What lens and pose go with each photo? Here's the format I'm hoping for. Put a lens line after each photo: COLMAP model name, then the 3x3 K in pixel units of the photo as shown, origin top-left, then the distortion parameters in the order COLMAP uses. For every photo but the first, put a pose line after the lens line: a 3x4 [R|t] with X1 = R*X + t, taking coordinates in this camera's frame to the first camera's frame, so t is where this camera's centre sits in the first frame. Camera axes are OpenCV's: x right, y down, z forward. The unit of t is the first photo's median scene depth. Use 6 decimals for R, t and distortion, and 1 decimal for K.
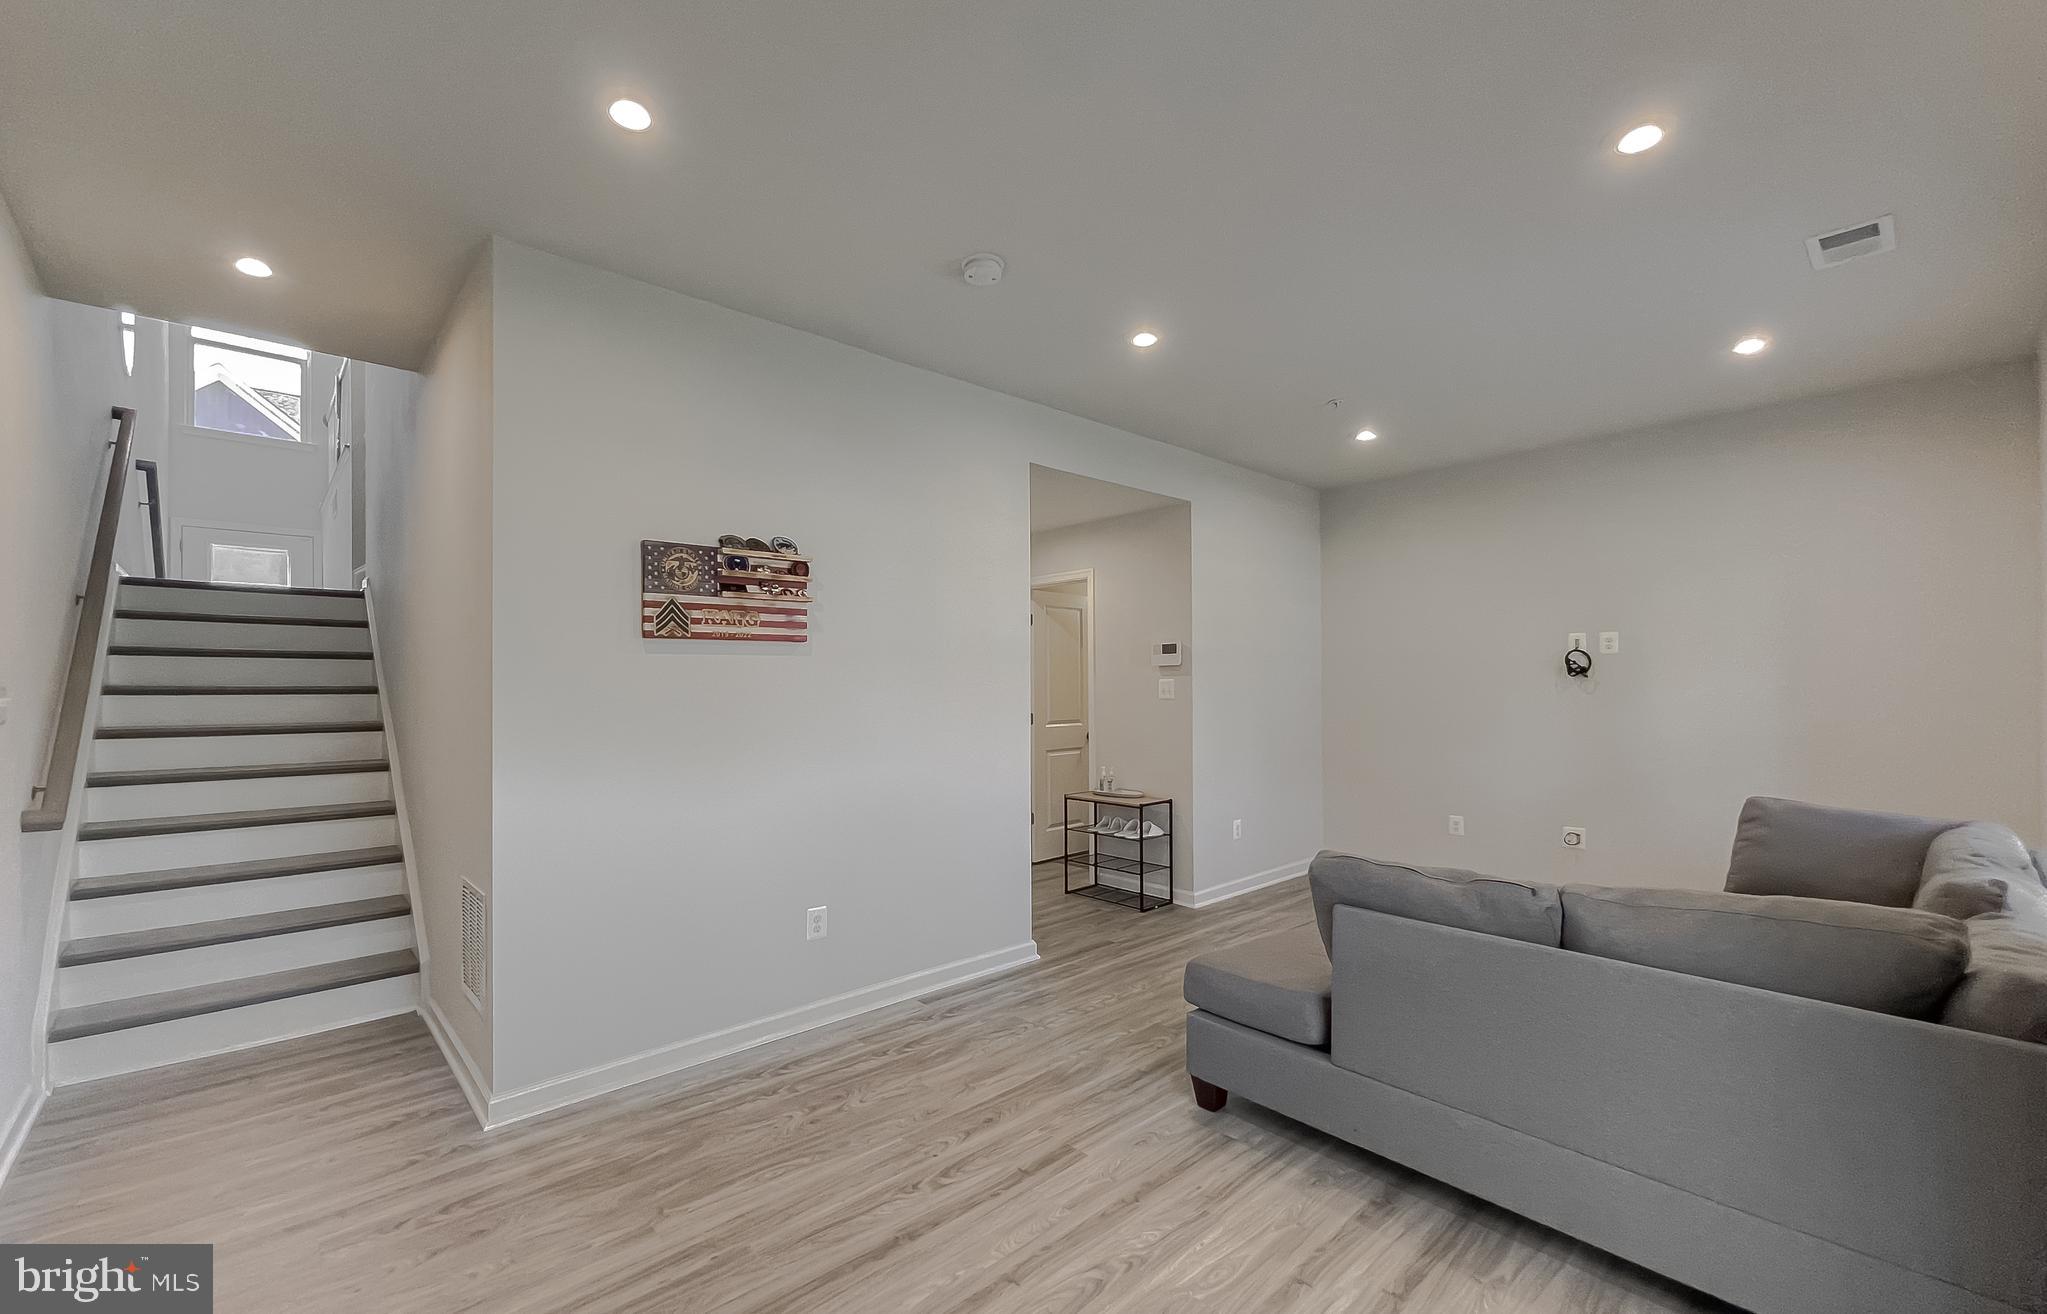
lens RADIAL K [[856.7, 0, 1029.3], [0, 856.7, 676.8], [0, 0, 1]] dist [0.001989, 0.000112]
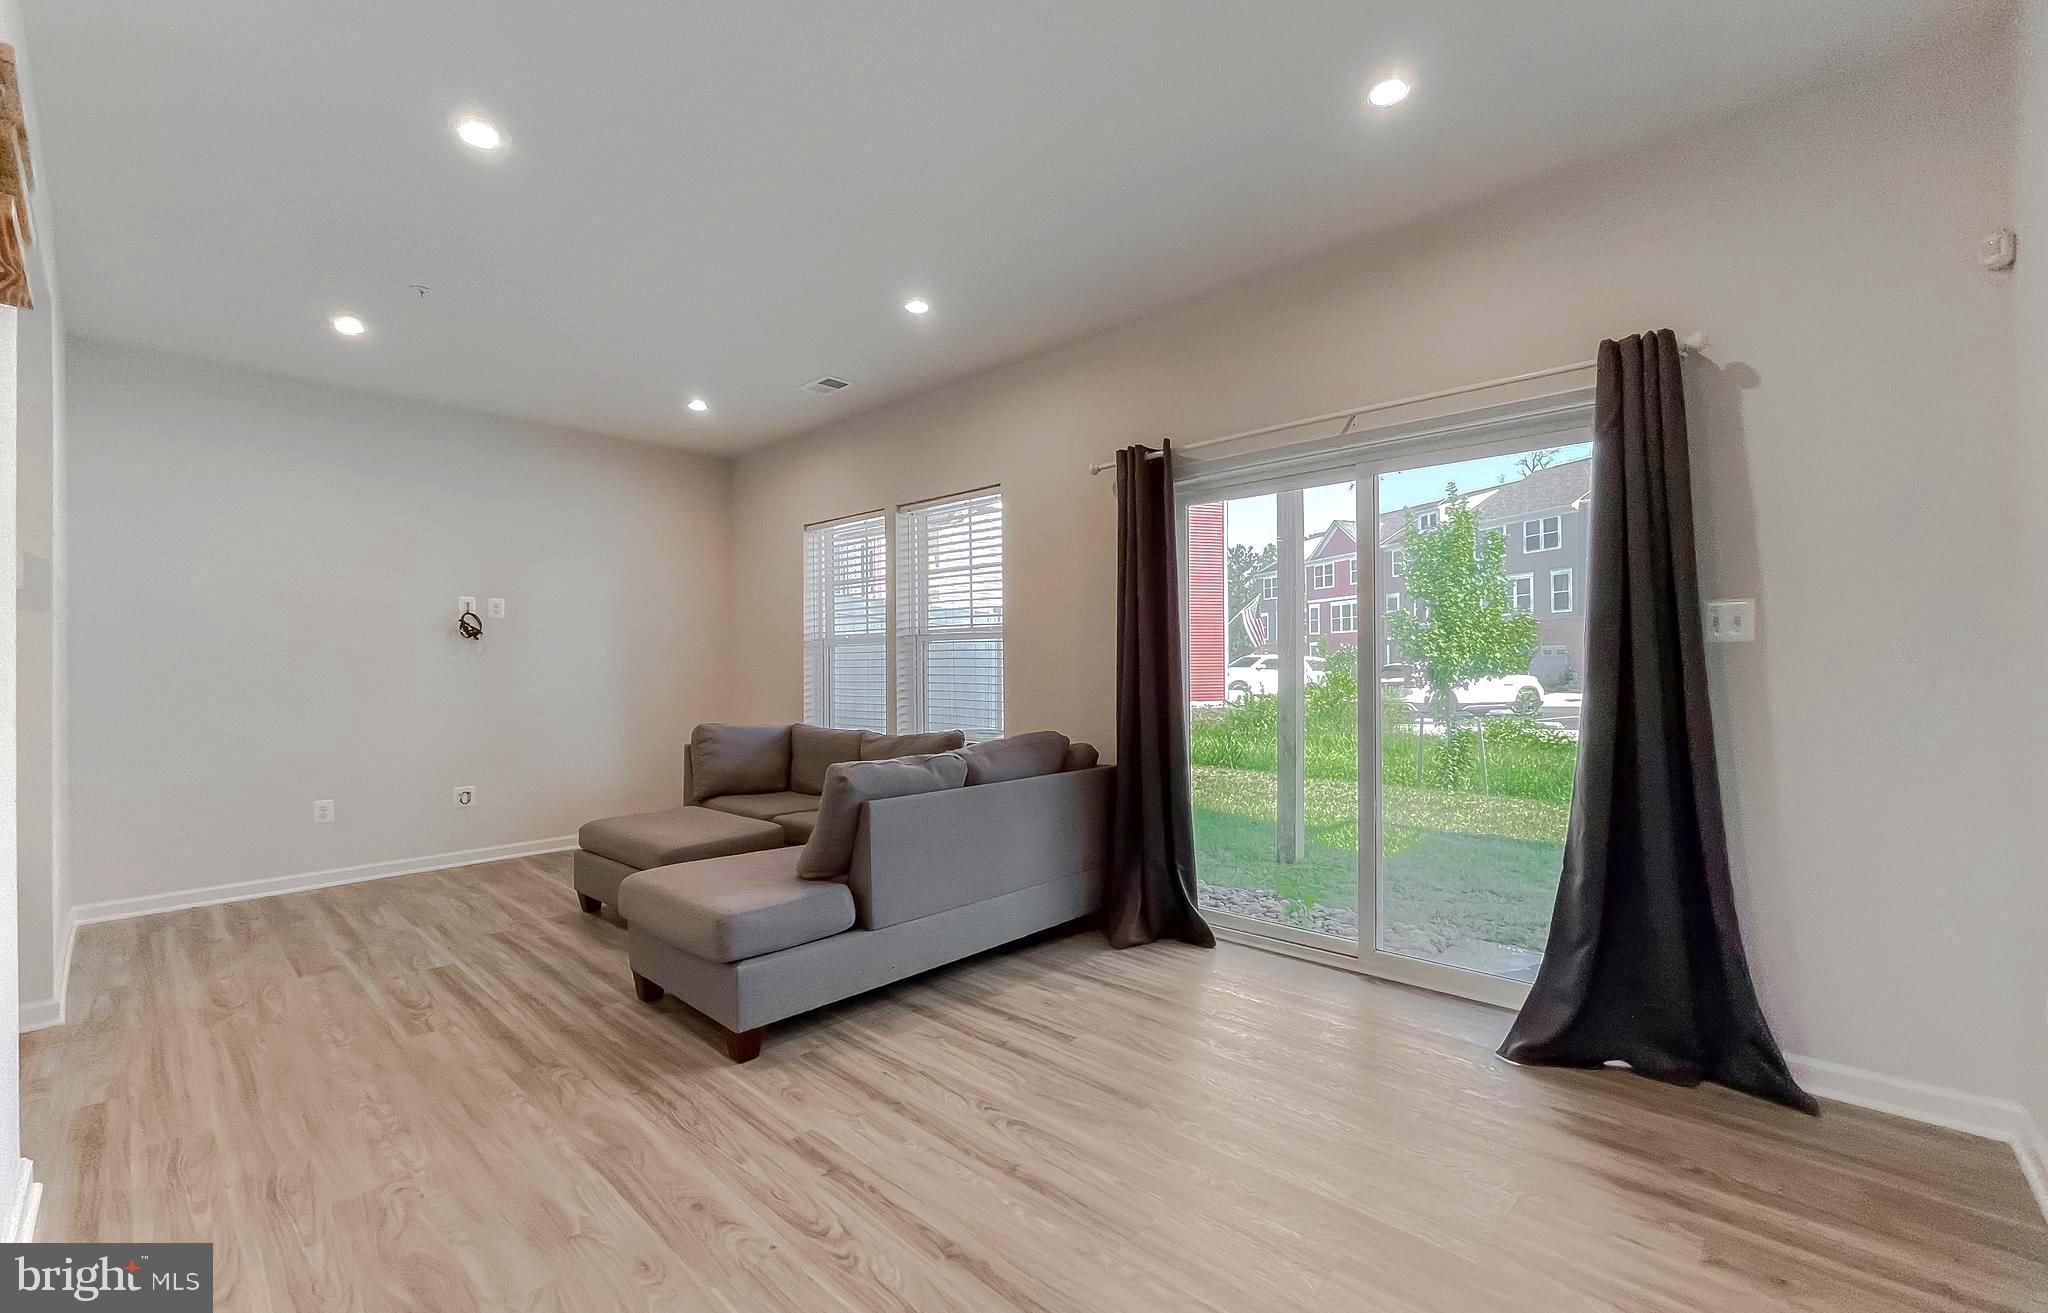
lens RADIAL K [[832.4, 0, 1024.0], [0, 832.4, 656.5], [0, 0, 1]] dist [0.001615, 0.000186]
pose [[-0.077648, 0.019094, 0.996798, -0.618573], [-0.004264, 0.999801, -0.019484, 0.057496], [-0.996972, -0.005763, -0.077551, 0.631052]]
